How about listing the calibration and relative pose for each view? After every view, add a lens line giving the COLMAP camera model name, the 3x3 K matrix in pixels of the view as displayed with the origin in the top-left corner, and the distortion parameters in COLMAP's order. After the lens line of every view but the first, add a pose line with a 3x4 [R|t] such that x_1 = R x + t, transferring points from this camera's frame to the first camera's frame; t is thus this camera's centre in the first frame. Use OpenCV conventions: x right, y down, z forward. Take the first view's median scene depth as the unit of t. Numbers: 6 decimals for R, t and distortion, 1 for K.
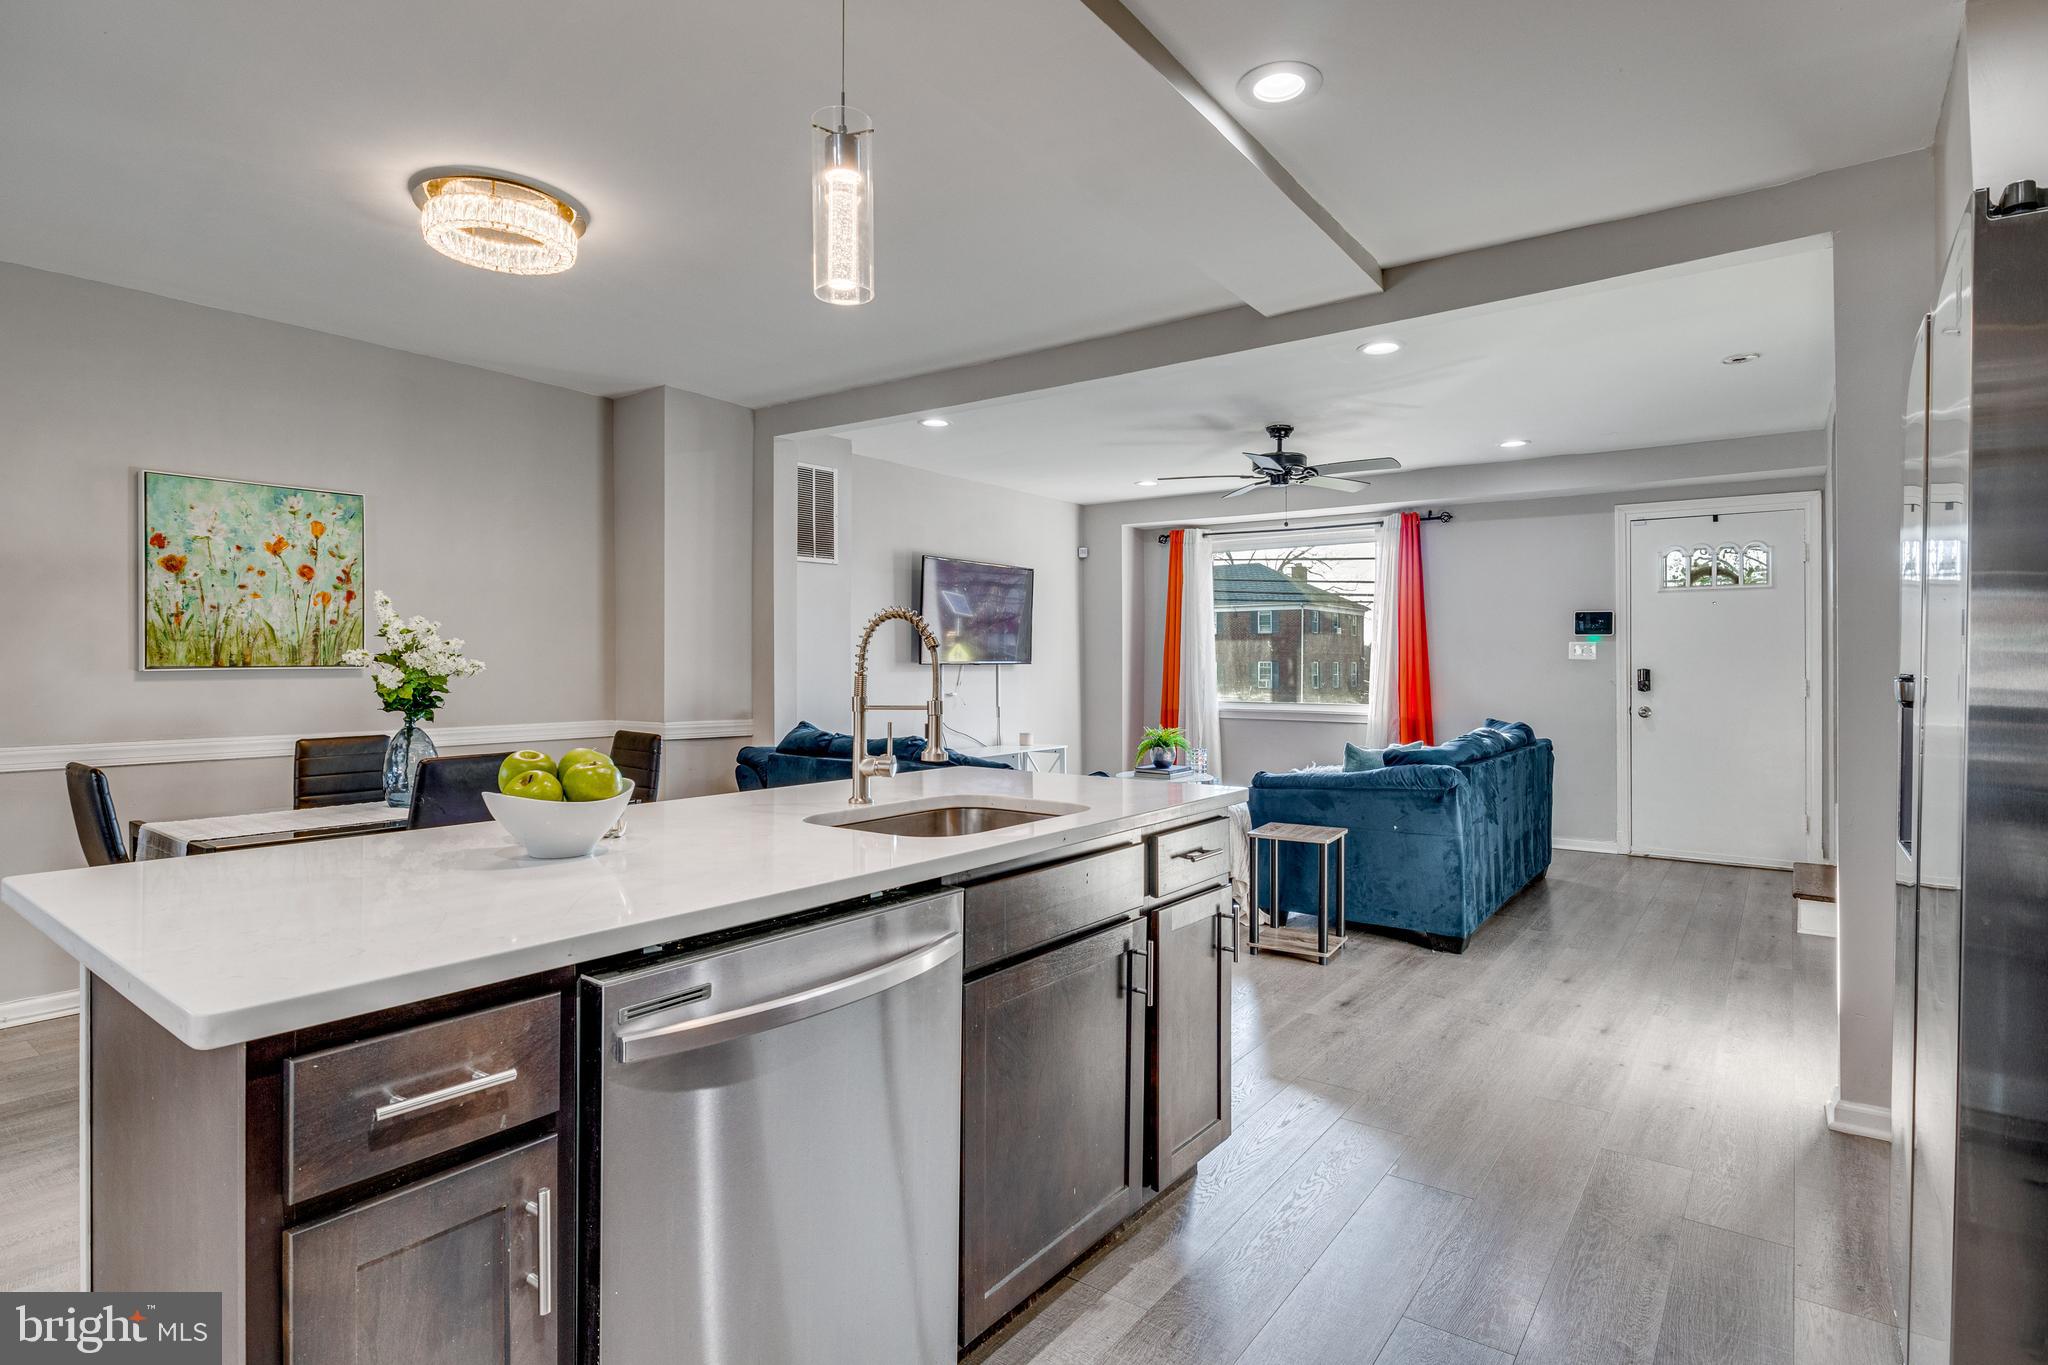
lens RADIAL K [[1030.5, 0, 1022.9], [0, 1030.5, 664.7], [0, 0, 1]] dist [-0.003789, 0.000827]
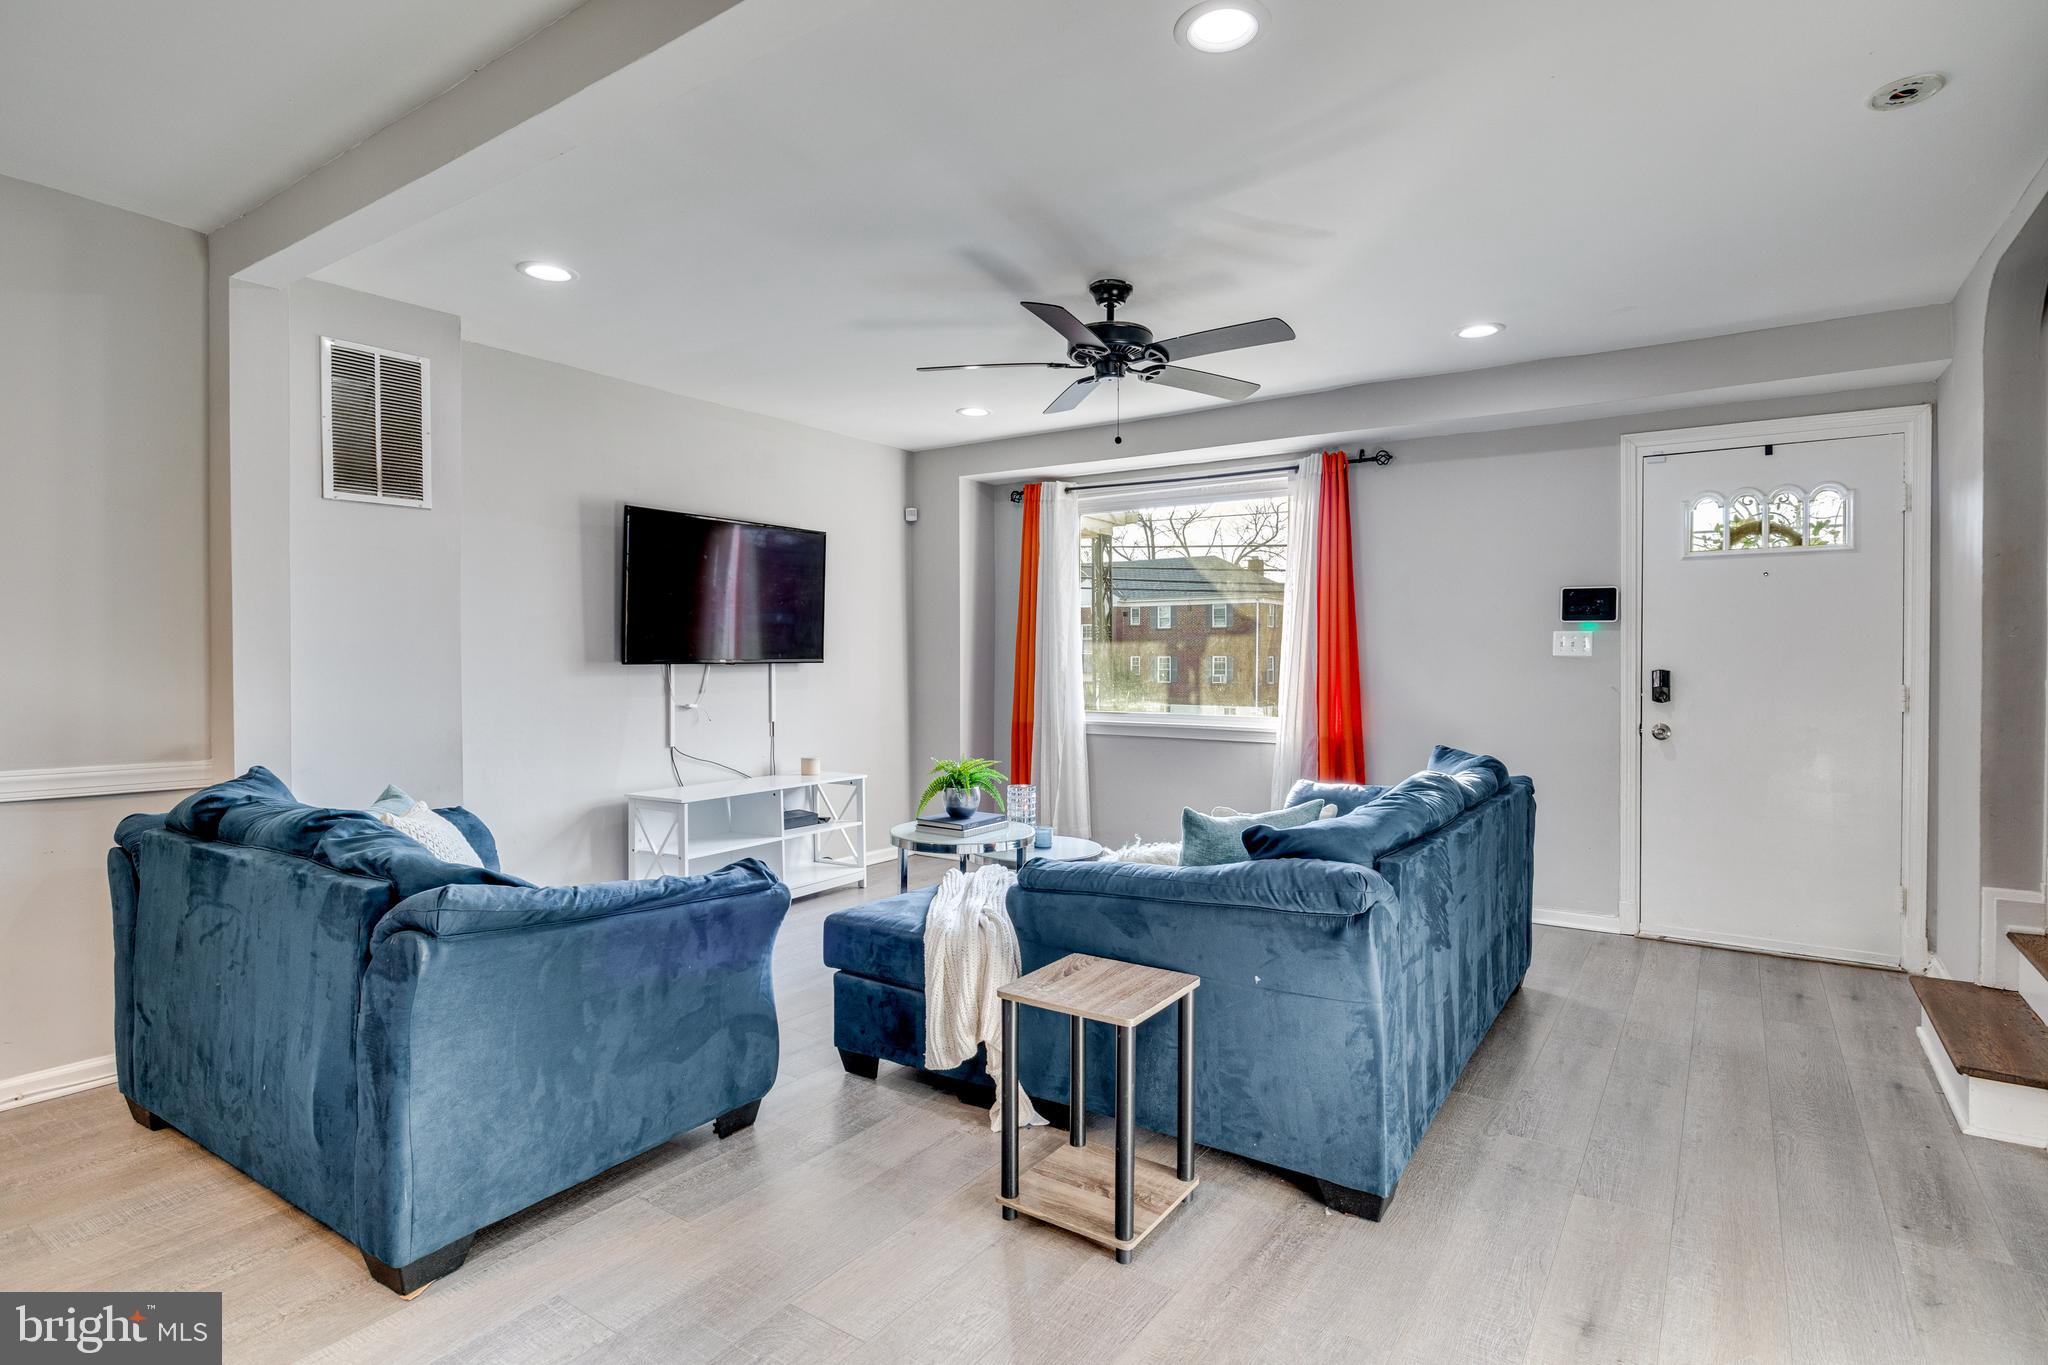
lens RADIAL K [[1030.5, 0, 1014.1], [0, 1030.5, 680.2], [0, 0, 1]] dist [-0.003789, 0.000827]
pose [[0.999600, -0.001666, 0.028243, 0.150985], [0.001104, 0.999801, 0.019894, -0.003362], [-0.028271, -0.019855, 0.999403, 0.326014]]
